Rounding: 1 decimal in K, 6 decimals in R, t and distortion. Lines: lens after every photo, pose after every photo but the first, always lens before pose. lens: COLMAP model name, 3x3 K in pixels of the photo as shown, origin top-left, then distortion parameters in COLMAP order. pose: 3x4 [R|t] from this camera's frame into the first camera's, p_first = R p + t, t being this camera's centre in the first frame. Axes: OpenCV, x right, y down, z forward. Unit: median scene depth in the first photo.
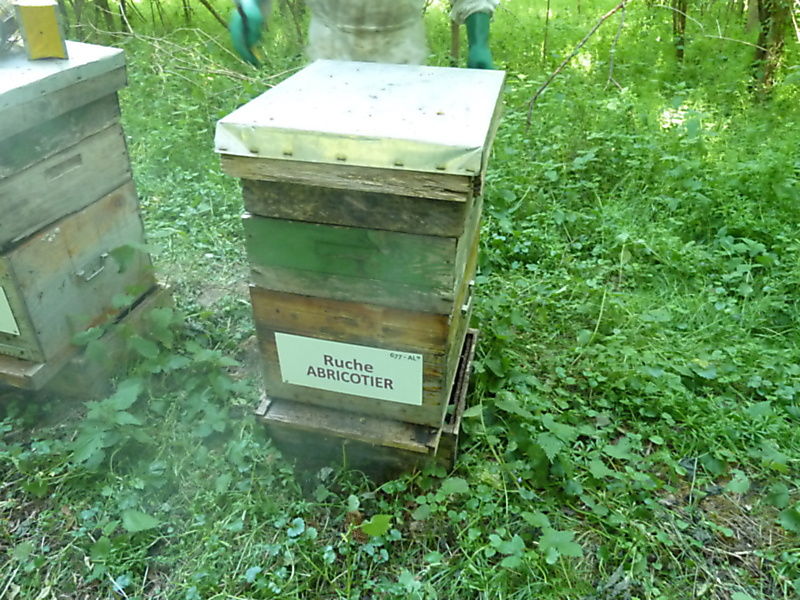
lens RADIAL K [[600.1, 0, 400.0], [0, 600.1, 297.6], [0, 0, 1]] dist [-0.045185, 0.010587]
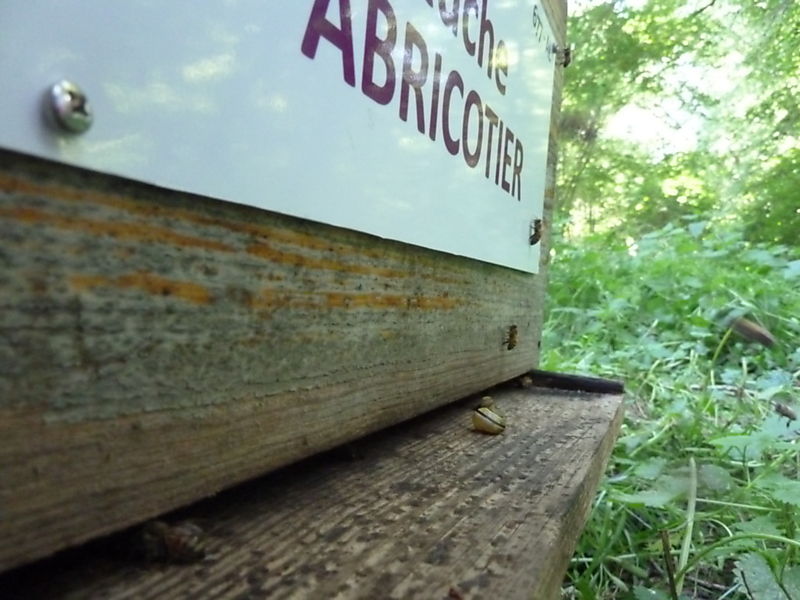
lens RADIAL K [[600.1, 0, 400.1], [0, 600.1, 303.4], [0, 0, 1]] dist [-0.045185, 0.010587]
pose [[0.176580, -0.005589, 0.984270, -0.265100], [0.479959, 0.873530, -0.081146, 0.193483], [-0.859336, 0.486739, 0.156930, 1.069242]]
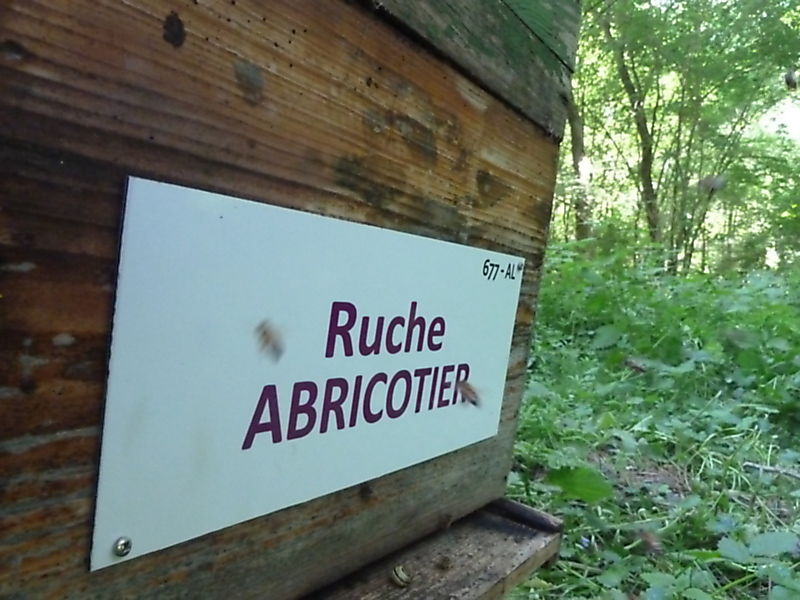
lens RADIAL K [[600.1, 0, 400.2], [0, 600.1, 299.0], [0, 0, 1]] dist [-0.045185, 0.010587]
pose [[0.363625, 0.002131, 0.931543, -0.344106], [0.391655, 0.906970, -0.154956, 0.145523], [-0.845212, 0.421189, 0.328963, 0.939304]]
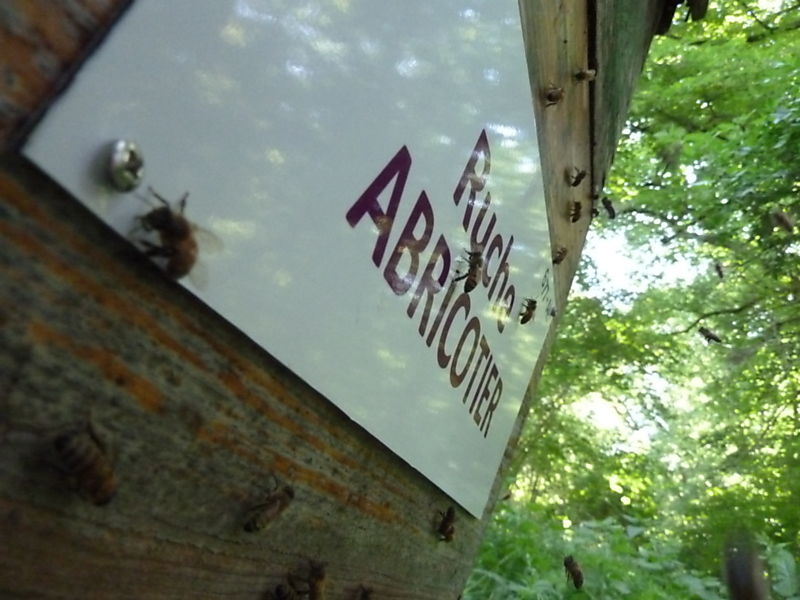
lens RADIAL K [[600.1, 0, 396.4], [0, 600.1, 295.1], [0, 0, 1]] dist [-0.045185, 0.010587]
pose [[0.051825, 0.385558, 0.921227, -0.260499], [0.183939, 0.902999, -0.388277, 0.195377], [-0.981571, 0.189572, -0.024121, 1.075122]]
